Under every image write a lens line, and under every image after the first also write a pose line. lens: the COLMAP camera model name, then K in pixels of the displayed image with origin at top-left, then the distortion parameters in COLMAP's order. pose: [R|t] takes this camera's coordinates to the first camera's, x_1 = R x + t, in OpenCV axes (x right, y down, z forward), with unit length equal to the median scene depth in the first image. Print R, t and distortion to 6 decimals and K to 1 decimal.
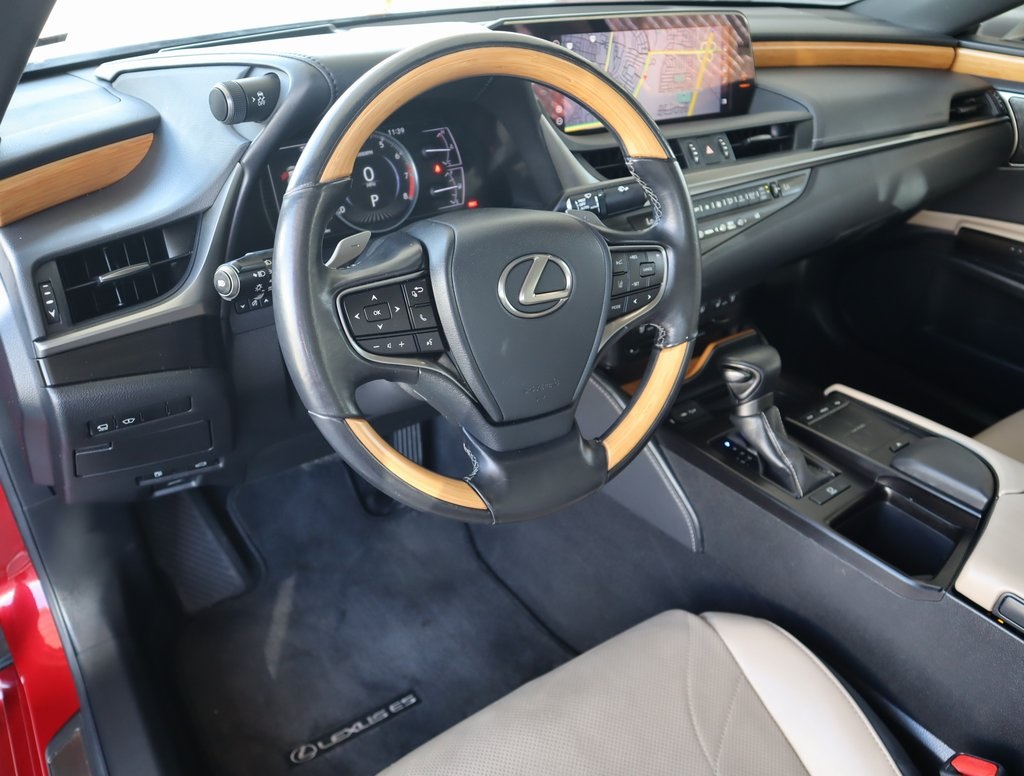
lens RADIAL K [[815.4, 0, 516.9], [0, 815.4, 392.2], [0, 0, 1]] dist [-0.131297, 0.074536]
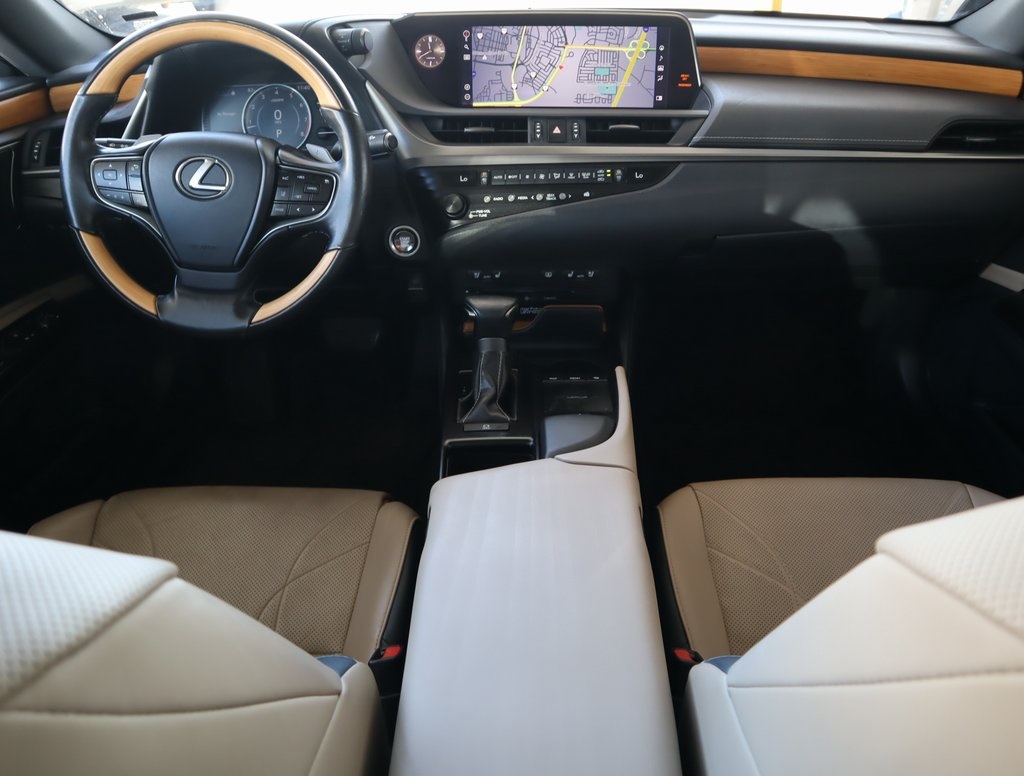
lens RADIAL K [[815.4, 0, 516.9], [0, 815.4, 392.2], [0, 0, 1]] dist [-0.131297, 0.074536]
pose [[0.808879, 0.273611, -0.520435, 0.880871], [-0.285268, 0.956597, 0.059542, -0.002169], [0.514137, 0.100301, 0.851823, 0.046874]]
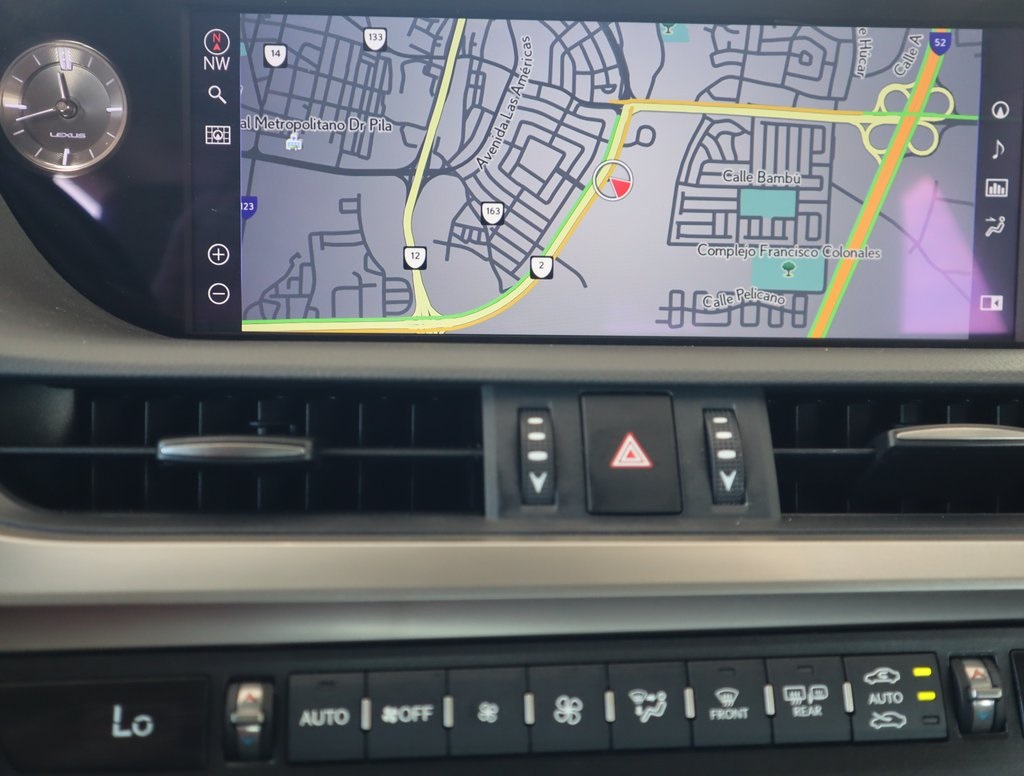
lens RADIAL K [[1214.2, 0, 533.4], [0, 1214.2, 388.6], [0, 0, 1]] dist [0.011255, 0.008701]
pose [[0.861562, 0.108817, -0.495852, 0.382146], [-0.265465, 0.929138, -0.257352, -0.224293], [0.432711, 0.353357, 0.829397, 0.699300]]
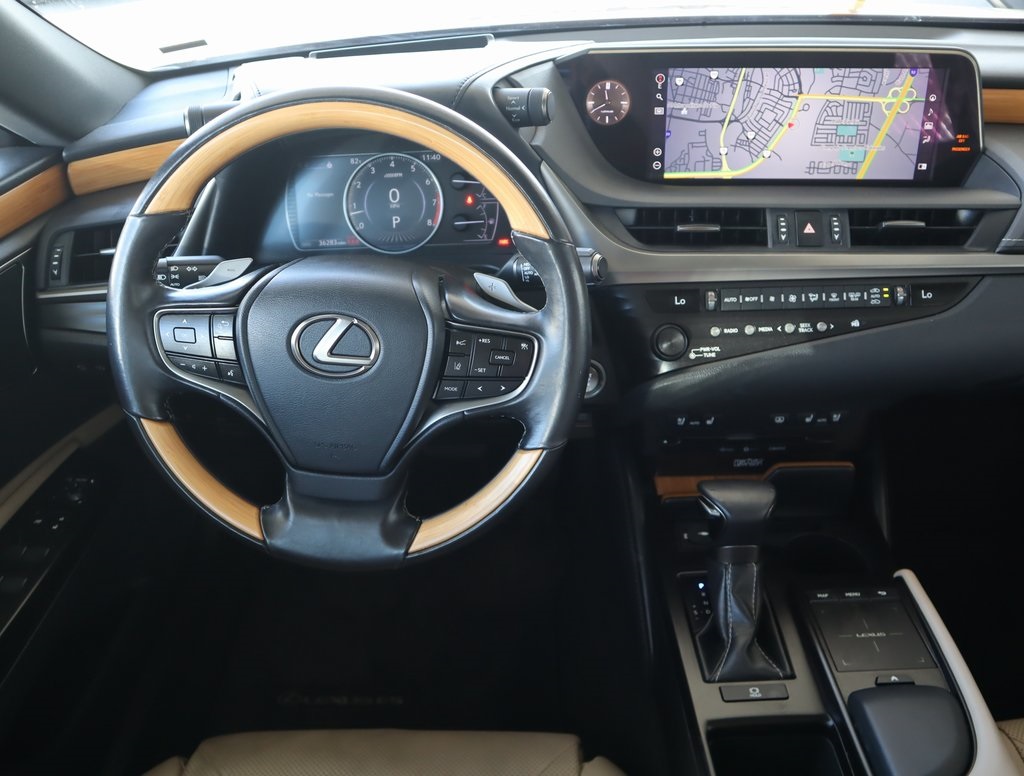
lens RADIAL K [[859.2, 0, 512.0], [0, 859.2, 388.0], [0, 0, 1]] dist [-0.117987, 0.082650]
pose [[0.810093, 0.276243, -0.517145, 0.476302], [-0.267866, 0.958990, 0.092658, -0.150111], [0.521533, 0.063464, 0.850867, 0.147540]]
